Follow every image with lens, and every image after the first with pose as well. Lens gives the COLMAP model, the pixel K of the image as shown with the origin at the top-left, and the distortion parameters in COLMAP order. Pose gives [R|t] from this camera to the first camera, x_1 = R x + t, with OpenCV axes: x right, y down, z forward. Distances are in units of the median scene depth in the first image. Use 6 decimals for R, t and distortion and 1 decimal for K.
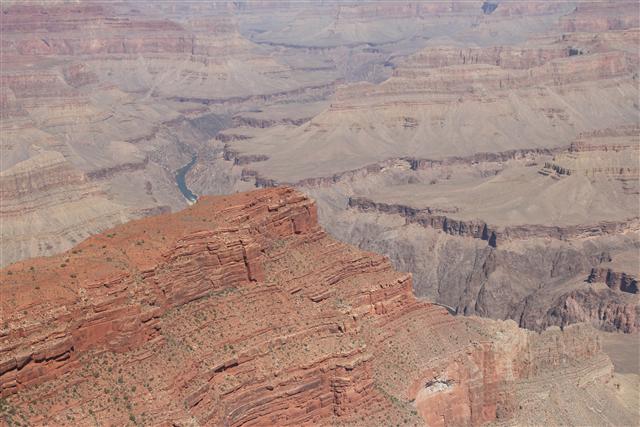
lens RADIAL K [[999.1, 0, 317.7], [0, 999.1, 211.1], [0, 0, 1]] dist [-0.033988, 0.000000]
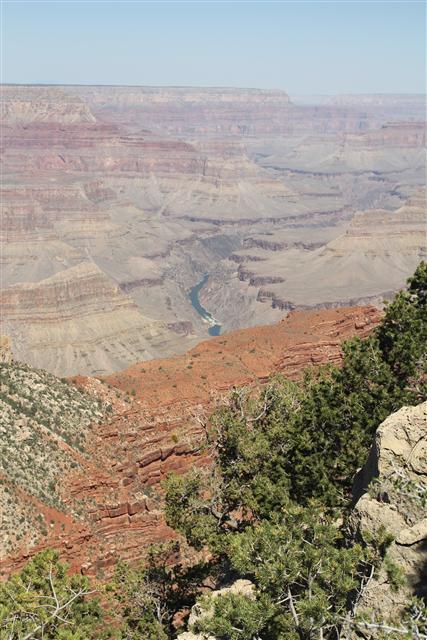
lens RADIAL K [[999.1, 0, 202.4], [0, 999.1, 298.8], [0, 0, 1]] dist [-0.033988, 0.000000]
pose [[0.993840, 0.050817, -0.098490, -0.029323], [-0.054312, 0.997974, -0.033138, 0.003360], [0.096606, 0.038283, 0.994586, -0.013773]]
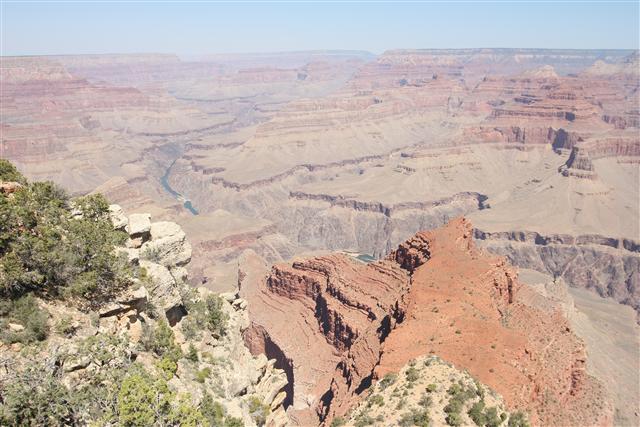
lens RADIAL K [[521.3, 0, 322.3], [0, 521.3, 213.5], [0, 0, 1]] dist [-0.062274, 0.019297]
pose [[0.965098, -0.074815, 0.250976, -0.109610], [0.060558, 0.996106, 0.064069, -0.023735], [-0.254792, -0.046634, 0.965871, 0.108517]]
